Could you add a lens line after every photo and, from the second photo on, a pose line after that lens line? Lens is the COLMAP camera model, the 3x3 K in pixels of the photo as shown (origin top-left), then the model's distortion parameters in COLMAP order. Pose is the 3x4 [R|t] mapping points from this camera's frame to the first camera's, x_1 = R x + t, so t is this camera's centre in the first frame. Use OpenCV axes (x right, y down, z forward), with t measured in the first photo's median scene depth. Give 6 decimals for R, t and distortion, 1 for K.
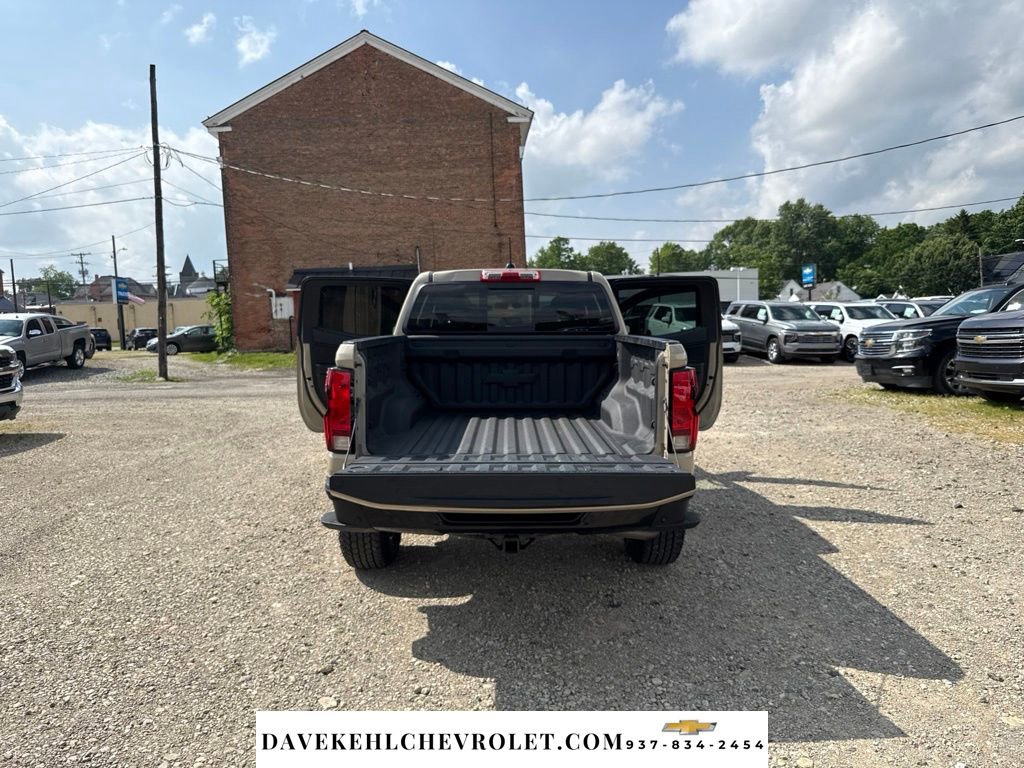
lens RADIAL K [[765.5, 0, 512.0], [0, 765.5, 384.0], [0, 0, 1]] dist [-0.005254, -0.015963]
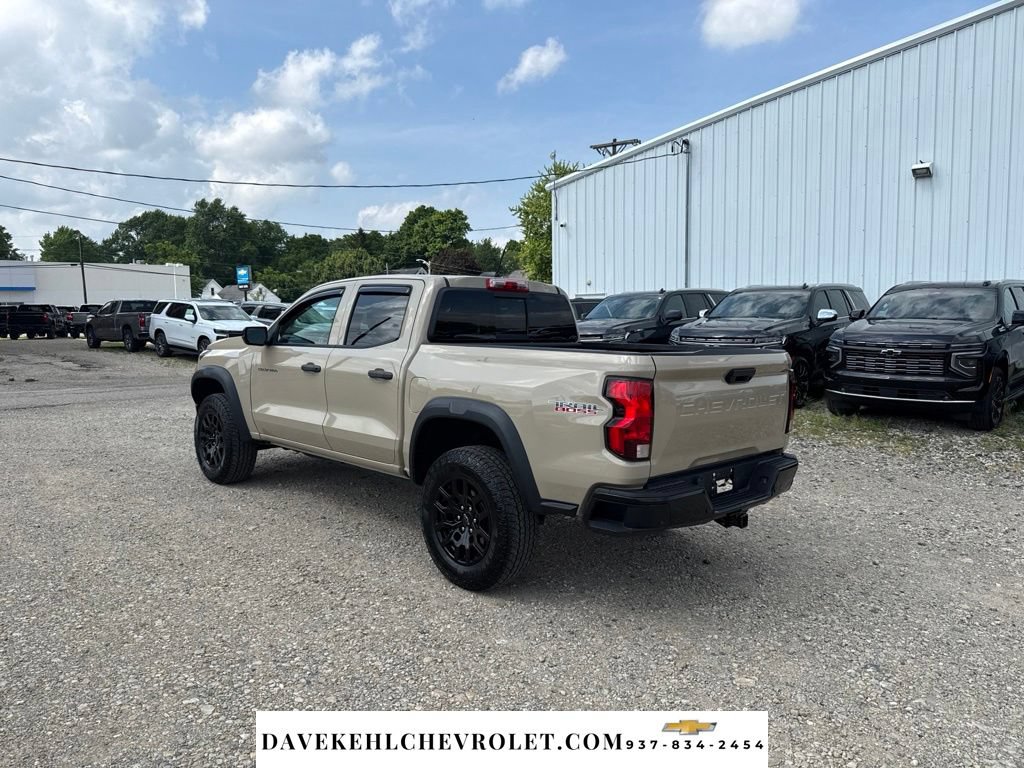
lens RADIAL K [[754.6, 0, 514.1], [0, 754.6, 388.6], [0, 0, 1]] dist [-0.004967, -0.008664]
pose [[0.687707, -0.041827, 0.724782, -0.168548], [0.034854, 0.999090, 0.024586, -0.006056], [-0.725151, 0.008354, 0.688539, 0.066658]]
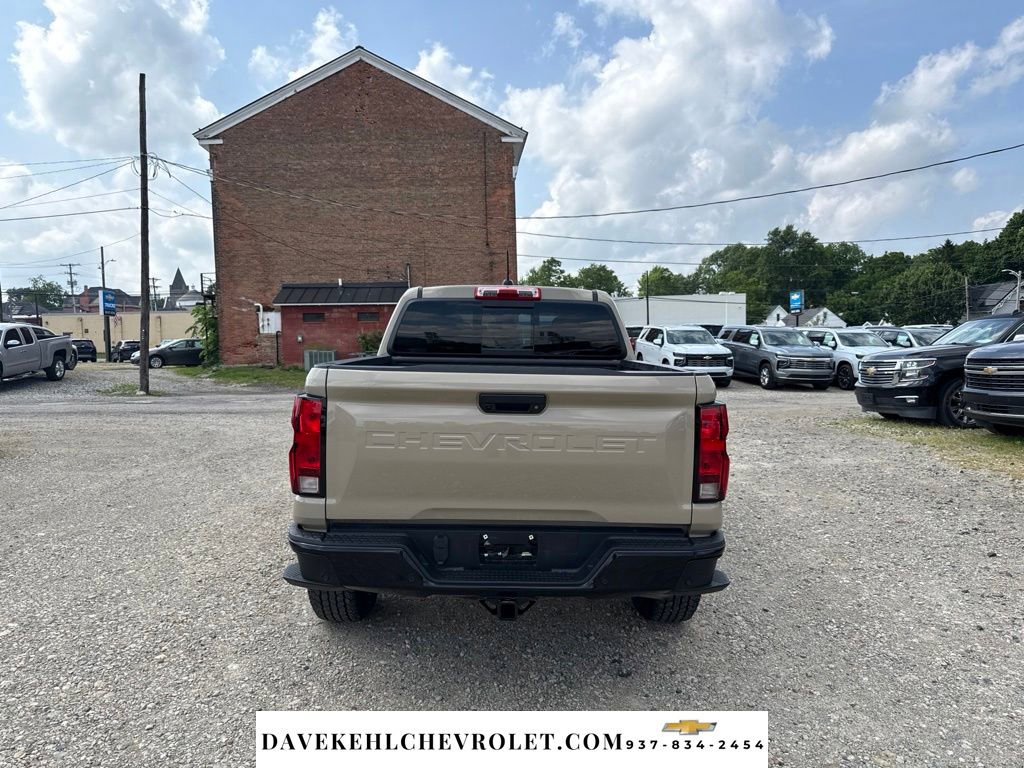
lens RADIAL K [[754.6, 0, 514.1], [0, 754.6, 388.6], [0, 0, 1]] dist [-0.004967, -0.008664]
pose [[0.999642, 0.018706, 0.019138, -0.002063], [-0.018356, 0.999664, -0.018288, -0.002732], [-0.019473, 0.017930, 0.999650, 0.023988]]
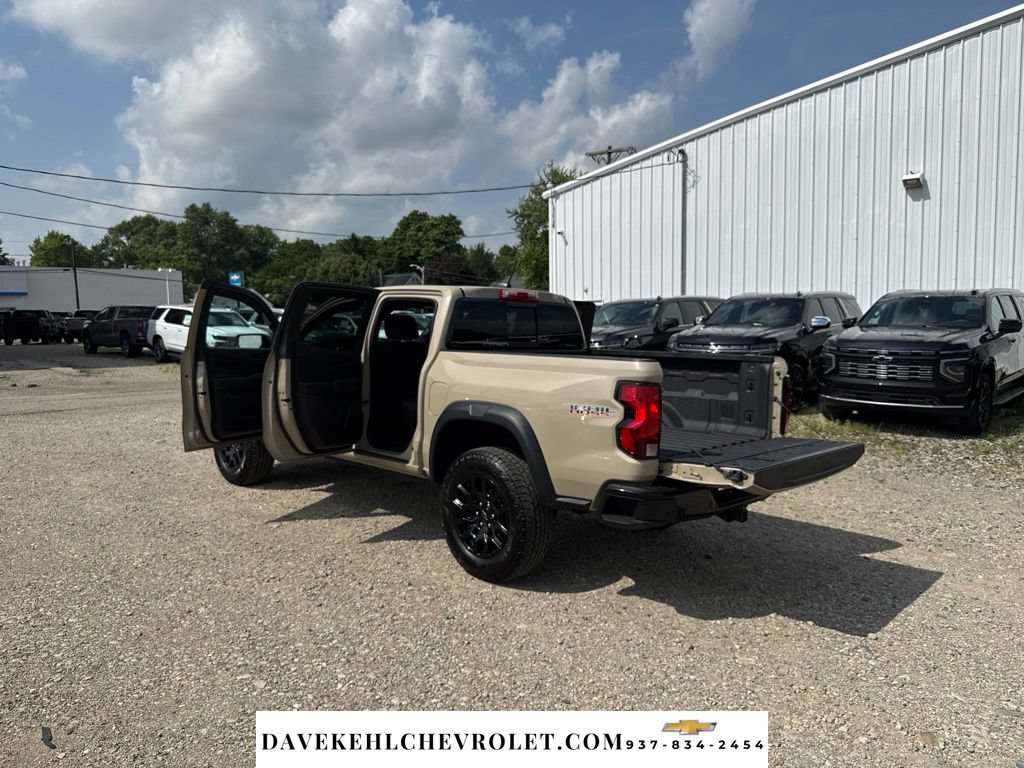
lens RADIAL K [[765.5, 0, 512.0], [0, 765.5, 384.0], [0, 0, 1]] dist [-0.005254, -0.015963]
pose [[0.681213, -0.031195, 0.731420, -0.185092], [0.034172, 0.999358, 0.010796, -0.006176], [-0.731287, 0.017640, 0.681842, 0.059983]]
